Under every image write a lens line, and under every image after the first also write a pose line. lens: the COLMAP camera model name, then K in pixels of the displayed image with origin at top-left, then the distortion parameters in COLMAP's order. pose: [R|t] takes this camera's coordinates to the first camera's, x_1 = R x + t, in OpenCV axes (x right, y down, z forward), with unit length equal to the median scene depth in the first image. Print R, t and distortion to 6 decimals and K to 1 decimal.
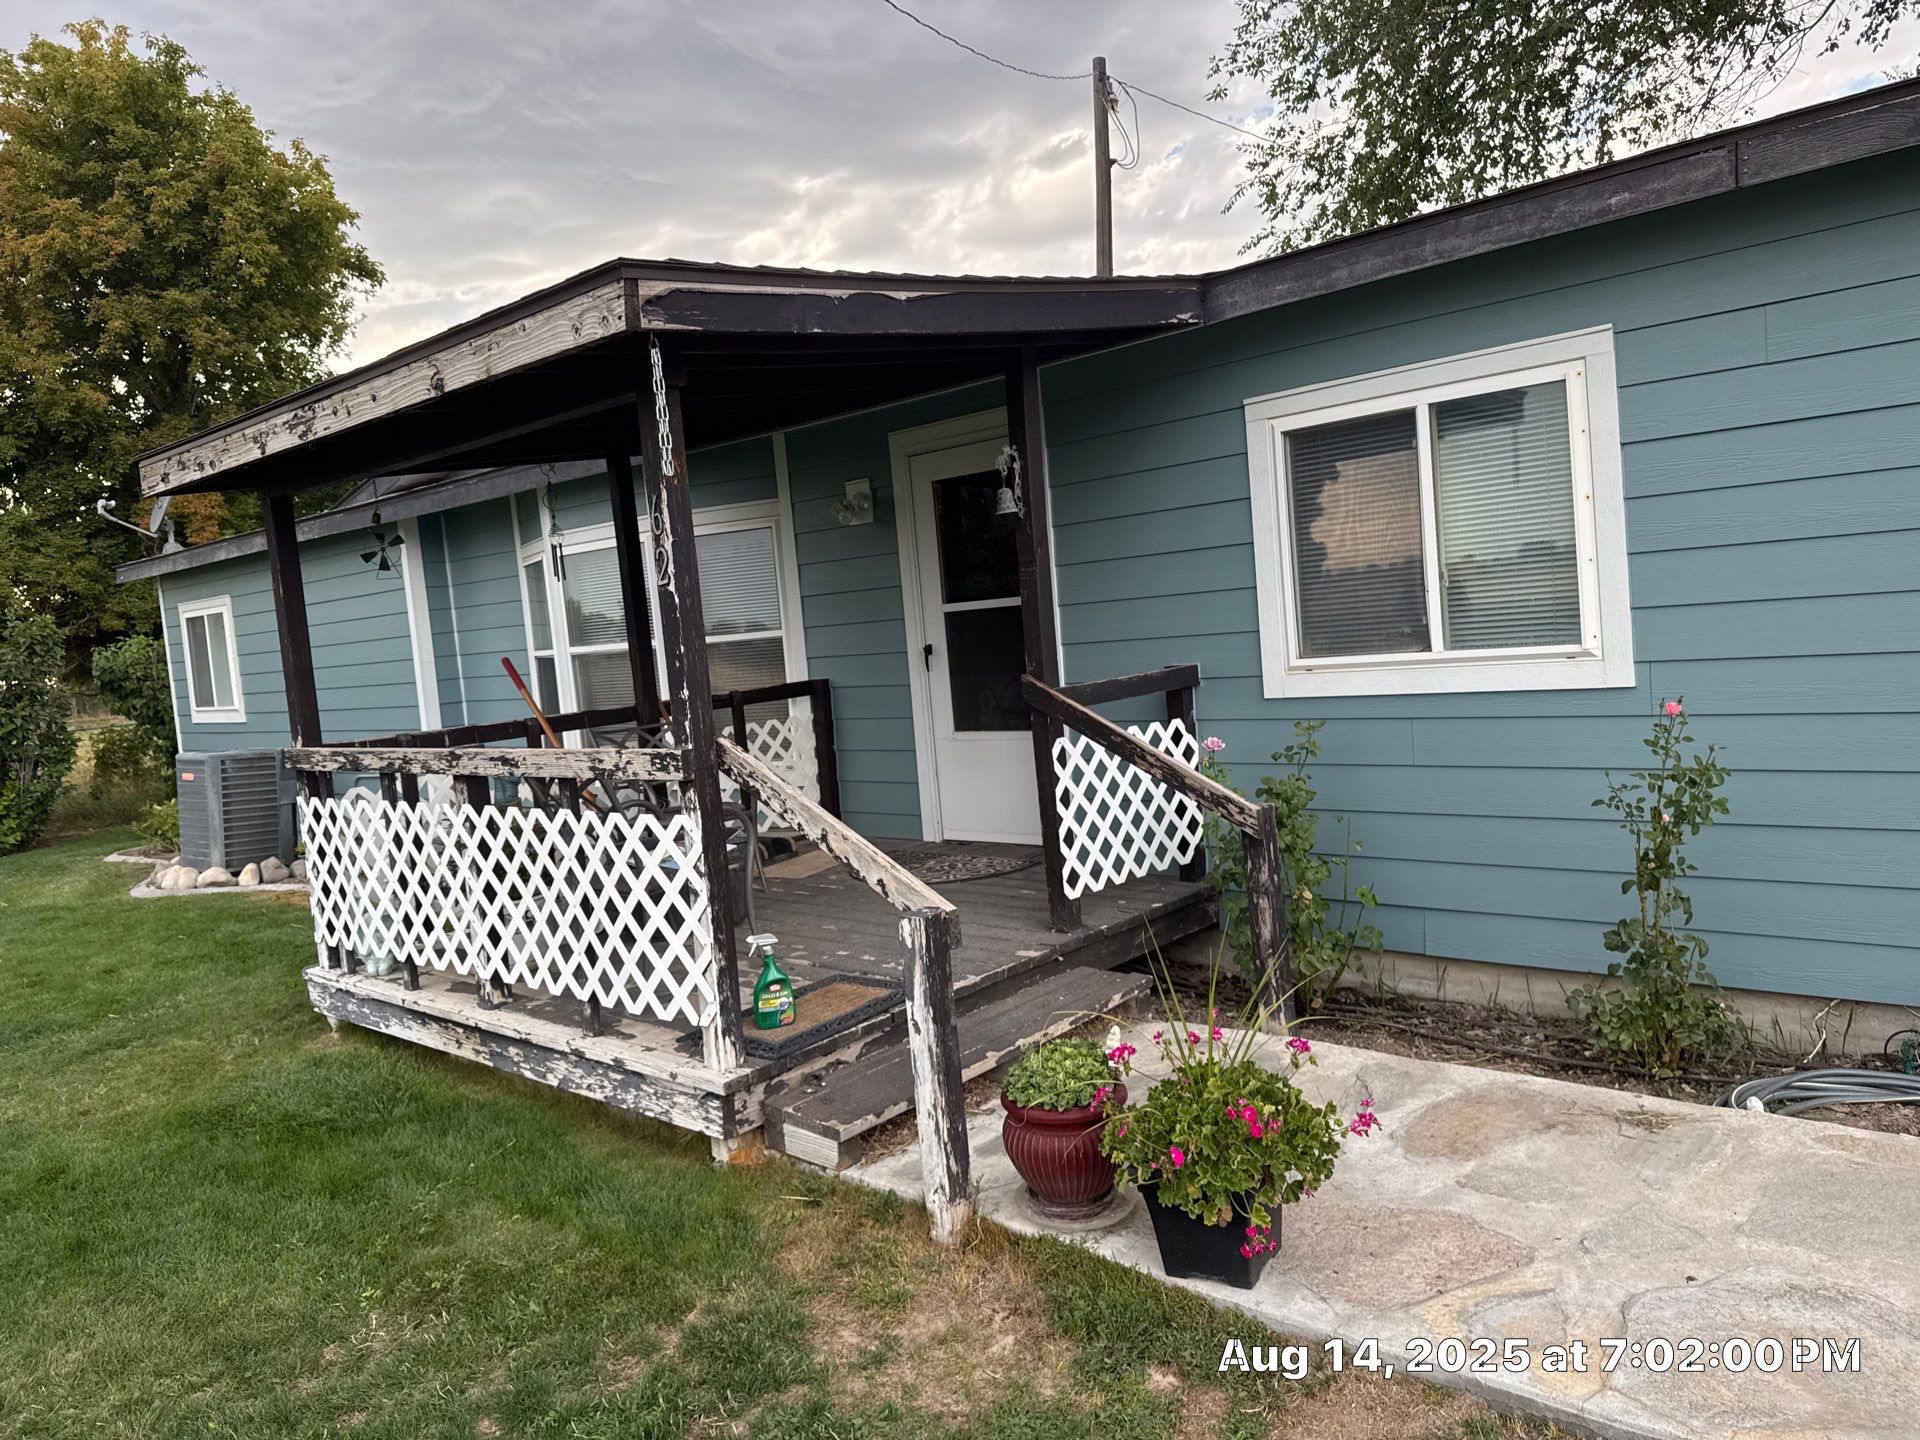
lens RADIAL K [[1340.5, 0, 982.4], [0, 1340.5, 715.7], [0, 0, 1]] dist [0.046991, -0.066313]
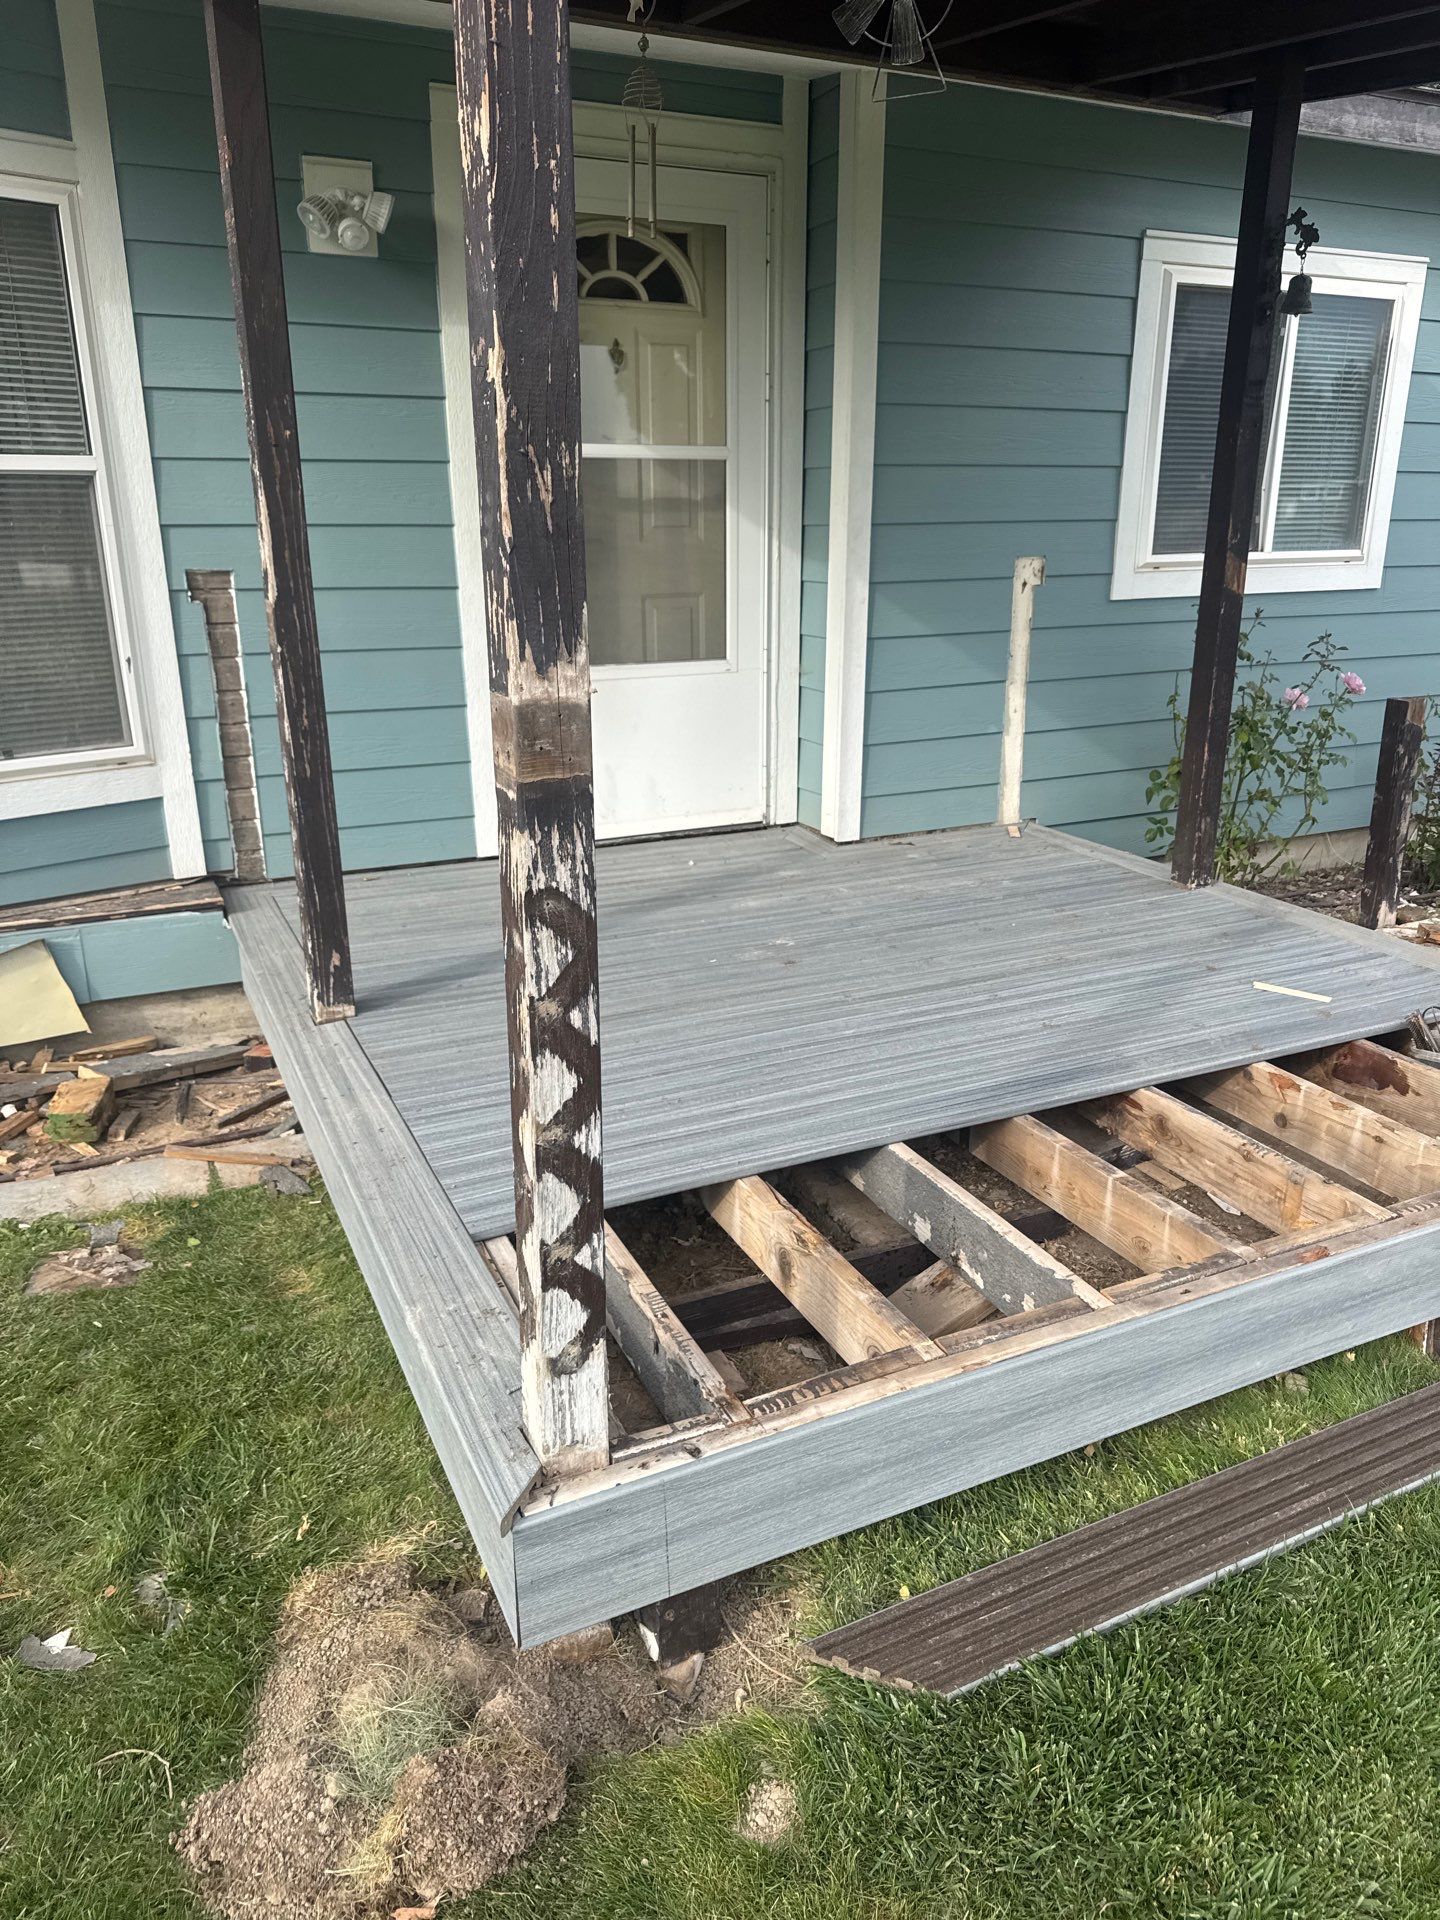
lens RADIAL K [[1340.5, 0, 711.5], [0, 1340.5, 952.9], [0, 0, 1]] dist [0.046991, -0.066313]
pose [[0.402249, -0.211049, 0.890873, -0.823208], [0.032751, 0.975762, 0.216372, 0.014419], [-0.914944, -0.057859, 0.399411, 0.961512]]
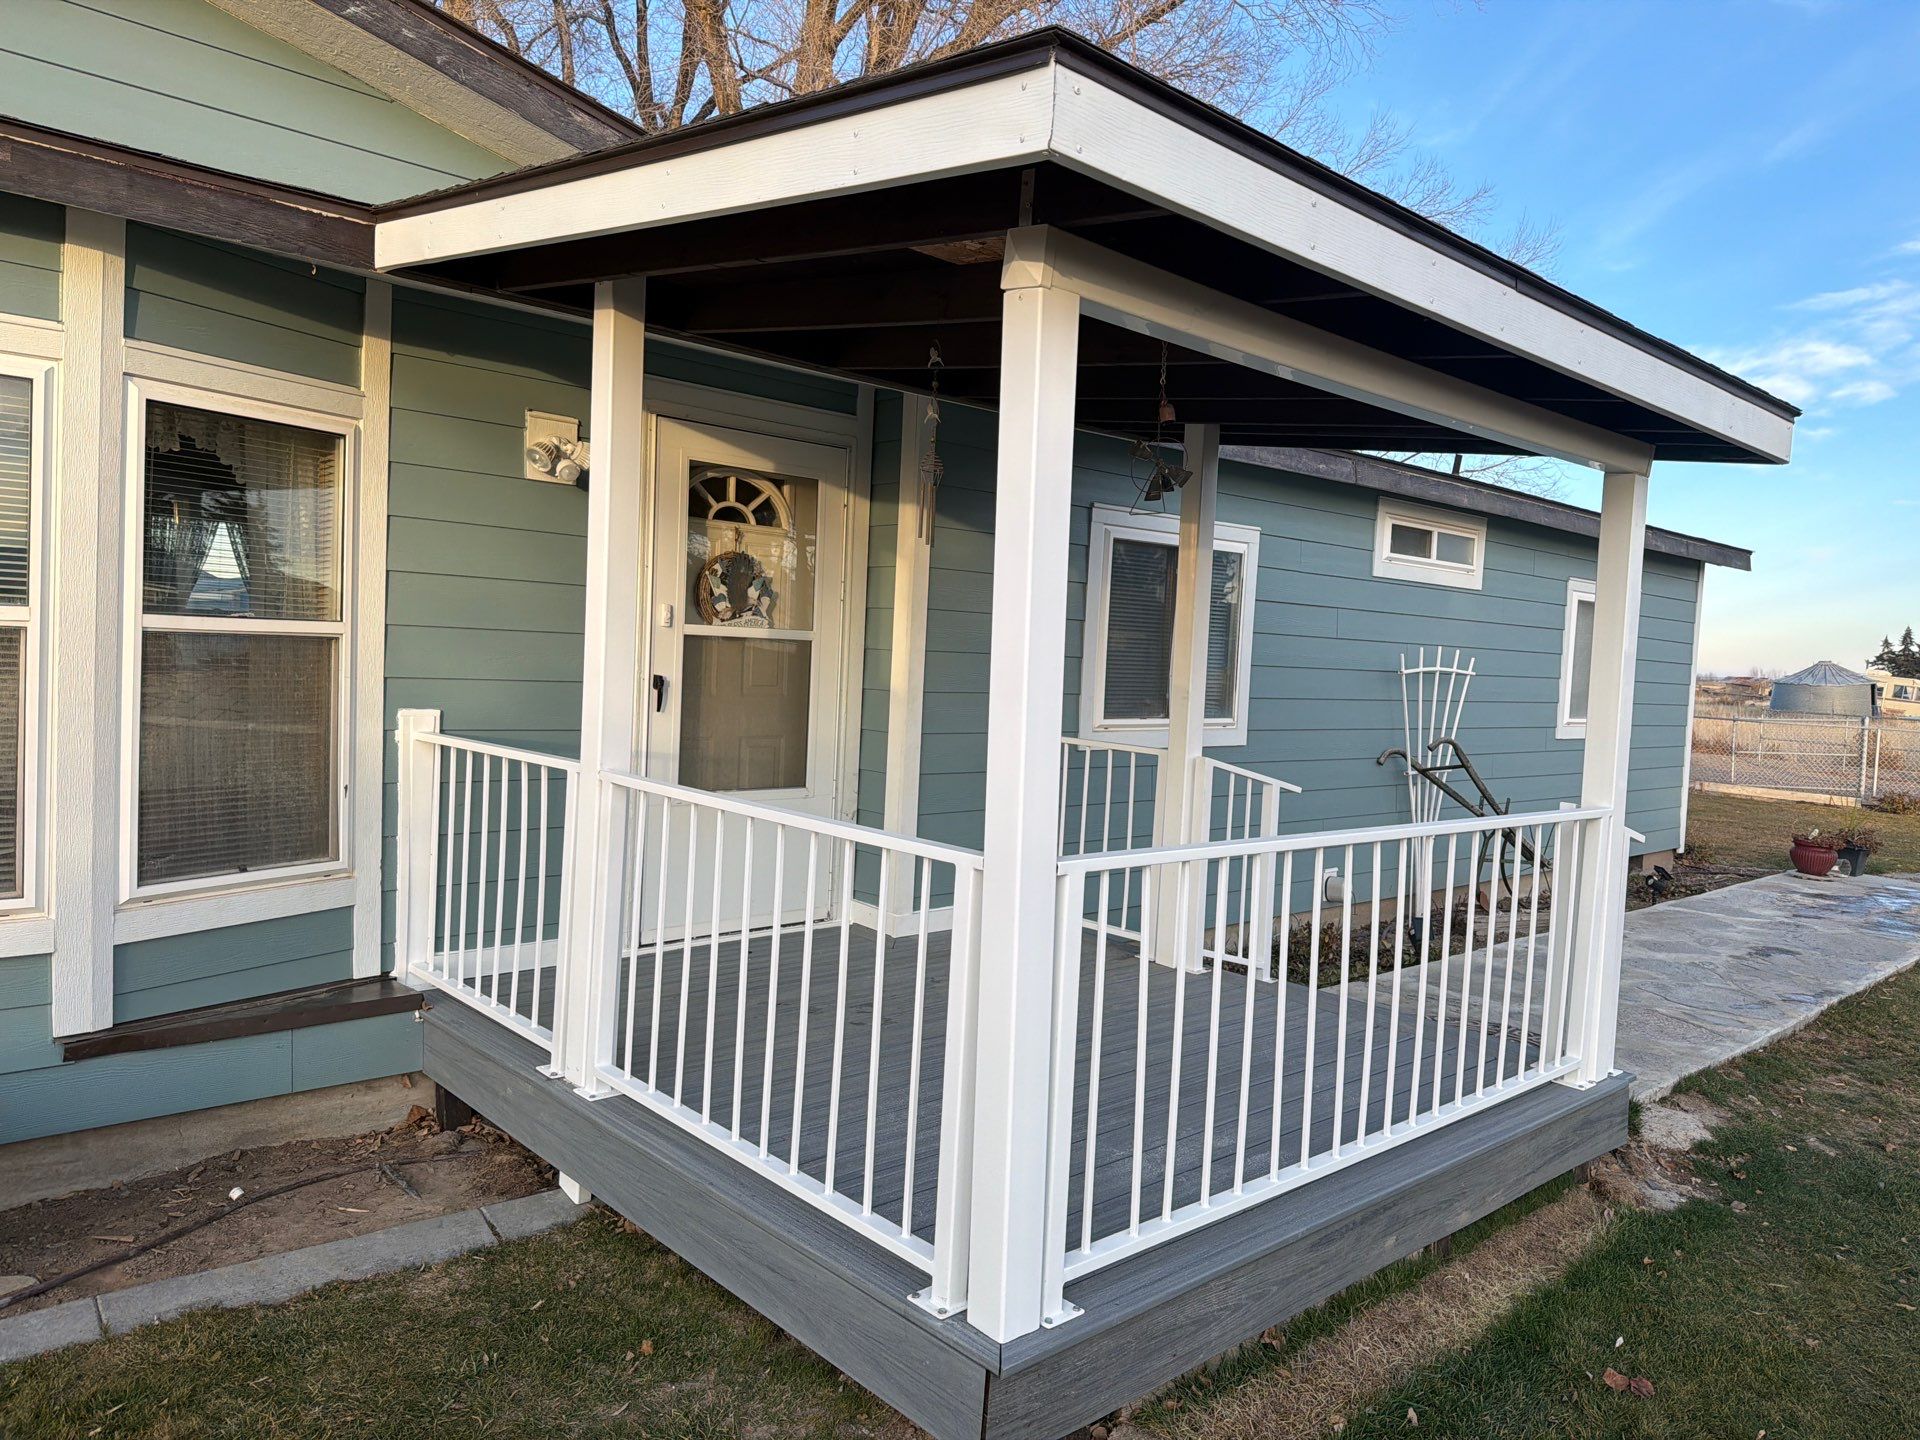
lens RADIAL K [[1340.5, 0, 951.0], [0, 1340.5, 720.3], [0, 0, 1]] dist [0.046991, -0.066313]
pose [[0.100861, 0.034867, 0.994289, -1.090532], [0.016501, 0.999190, -0.036713, 0.002701], [-0.994764, 0.020110, 0.100204, 1.095376]]
